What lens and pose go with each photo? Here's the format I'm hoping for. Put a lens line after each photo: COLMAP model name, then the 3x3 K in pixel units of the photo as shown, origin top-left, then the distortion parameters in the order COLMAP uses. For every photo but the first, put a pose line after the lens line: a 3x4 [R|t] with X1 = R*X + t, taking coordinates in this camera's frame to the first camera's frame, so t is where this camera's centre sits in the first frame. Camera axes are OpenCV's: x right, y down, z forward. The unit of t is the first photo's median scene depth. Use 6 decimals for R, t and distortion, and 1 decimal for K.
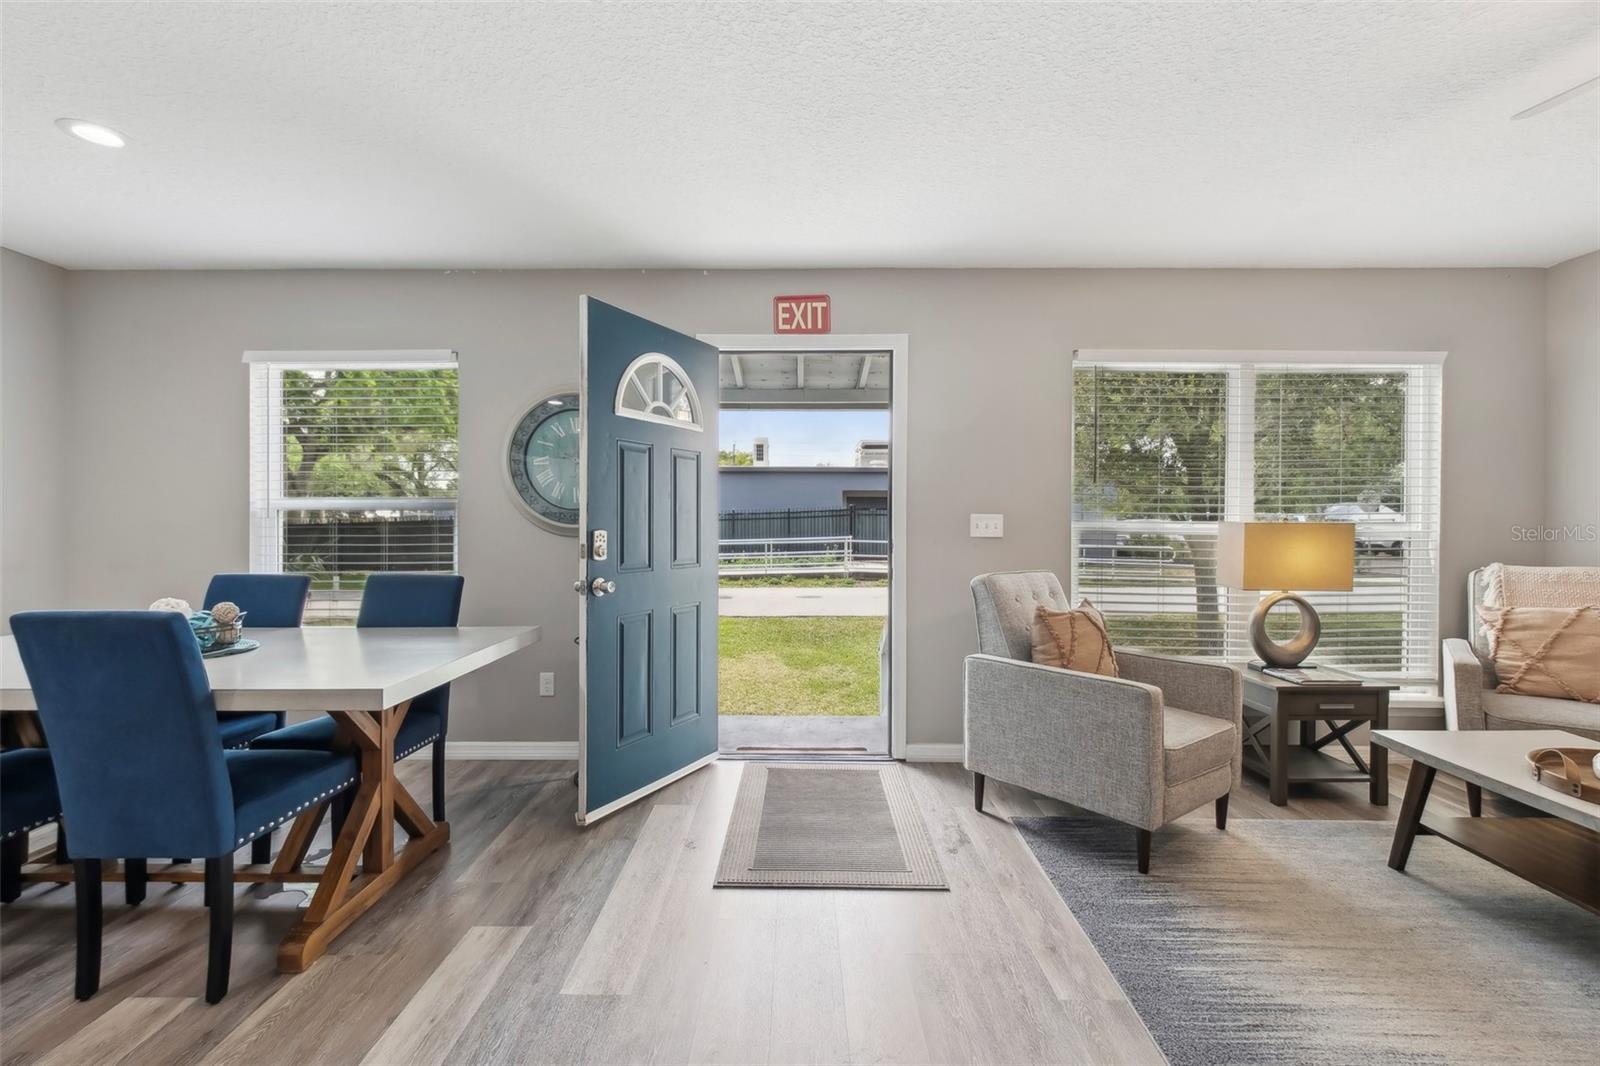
lens RADIAL K [[725.9, 0, 803.1], [0, 725.9, 529.1], [0, 0, 1]] dist [0.000728, -0.002149]
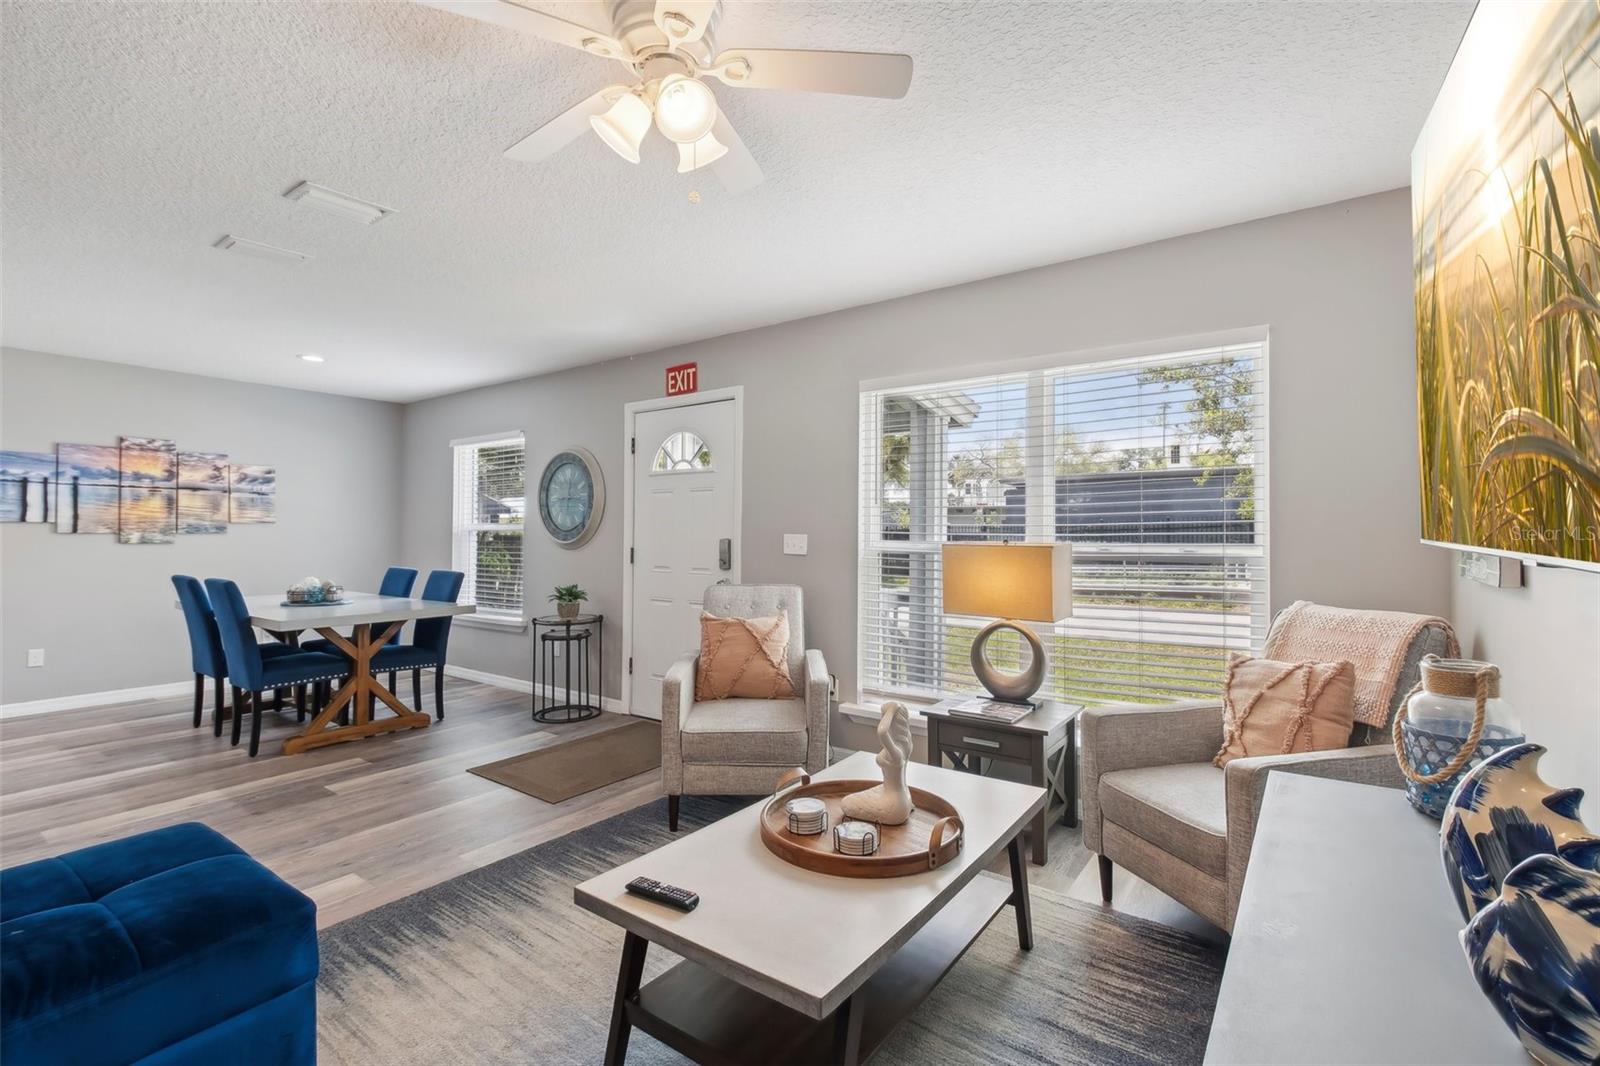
lens RADIAL K [[725.9, 0, 813.2], [0, 725.9, 525.0], [0, 0, 1]] dist [0.000728, -0.002149]
pose [[0.811631, -0.005676, -0.584143, 1.017794], [-0.005010, 0.999848, -0.016677, -0.017335], [0.584149, 0.016462, 0.811479, 0.098005]]
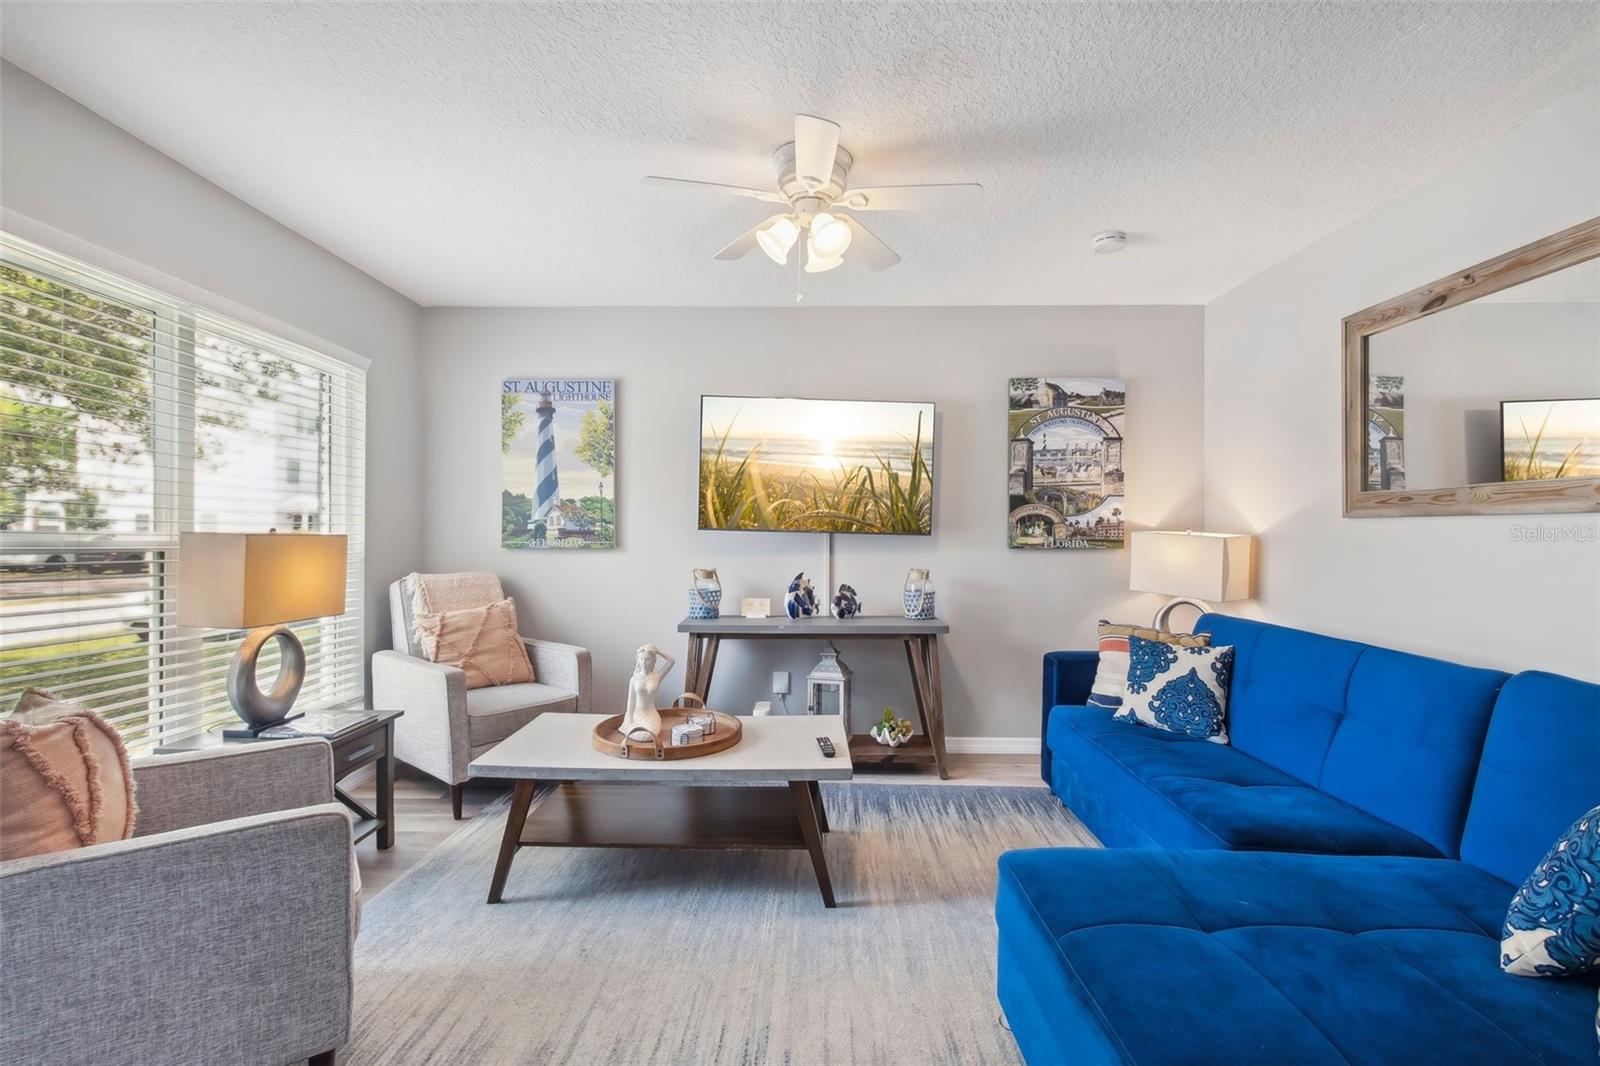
lens RADIAL K [[725.9, 0, 798.5], [0, 725.9, 535.6], [0, 0, 1]] dist [0.000728, -0.002149]
pose [[0.016779, -0.002863, 0.999855, -0.087399], [0.006543, 0.999975, 0.002753, -0.005852], [-0.999838, 0.006496, 0.016797, 0.439374]]
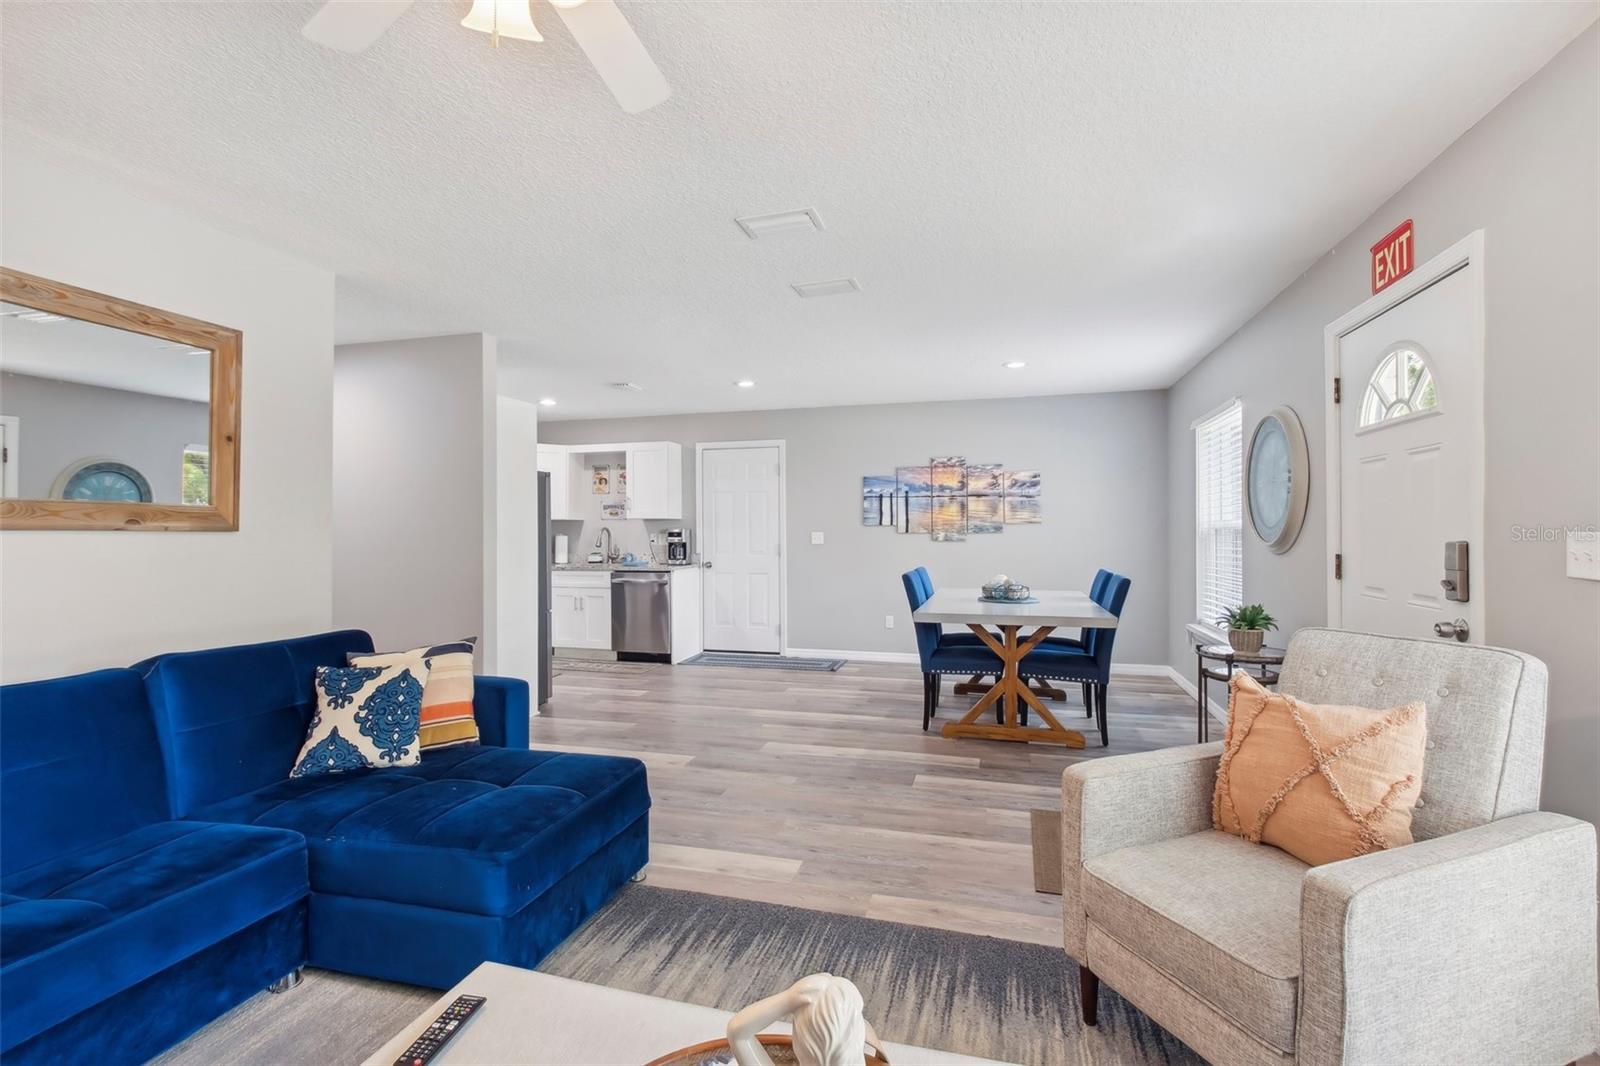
lens RADIAL K [[725.9, 0, 786.1], [0, 725.9, 526.2], [0, 0, 1]] dist [0.000728, -0.002149]
pose [[-0.289963, -0.007876, -0.957005, 0.940150], [-0.002847, 0.999969, -0.007367, -0.020936], [0.957034, 0.000589, -0.289976, 0.677120]]
